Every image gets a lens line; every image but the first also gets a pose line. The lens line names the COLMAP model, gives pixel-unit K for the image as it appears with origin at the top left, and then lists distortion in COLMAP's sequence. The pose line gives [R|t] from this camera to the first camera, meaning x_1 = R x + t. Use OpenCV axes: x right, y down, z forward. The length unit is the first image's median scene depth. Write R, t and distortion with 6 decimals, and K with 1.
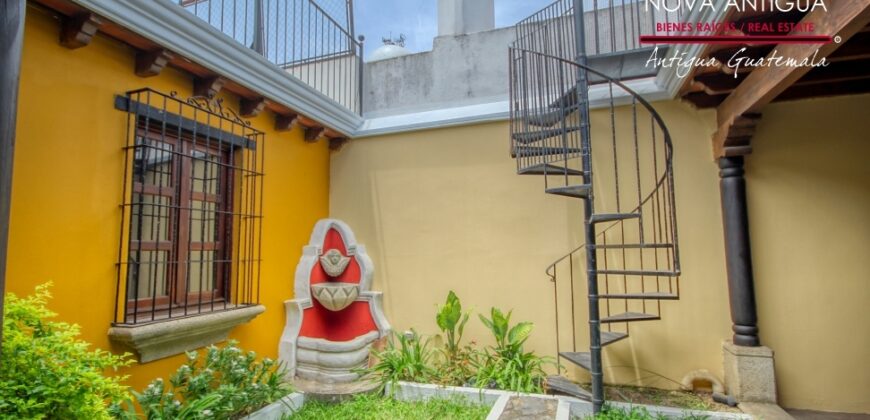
lens RADIAL K [[401.9, 0, 433.7], [0, 401.9, 214.1], [0, 0, 1]] dist [-0.001170, -0.000566]
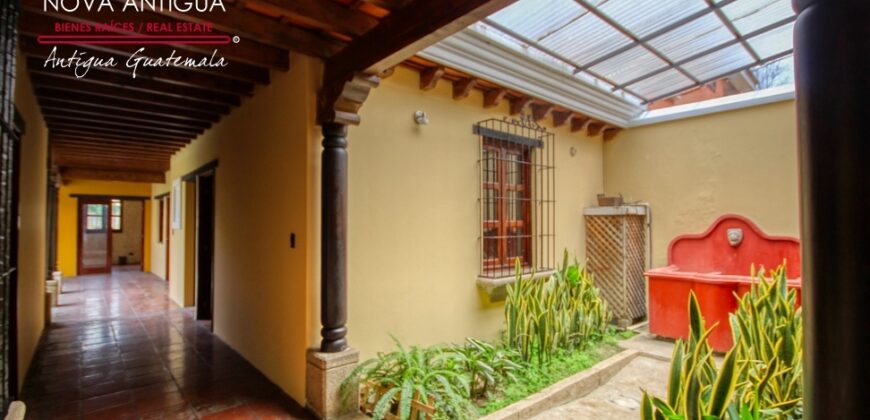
lens RADIAL K [[401.9, 0, 433.7], [0, 401.9, 214.1], [0, 0, 1]] dist [-0.001170, -0.000566]
pose [[0.870380, -0.001895, -0.492377, -0.138958], [0.038131, 0.997249, 0.063566, -0.049917], [0.490902, -0.074101, 0.868058, -0.298723]]
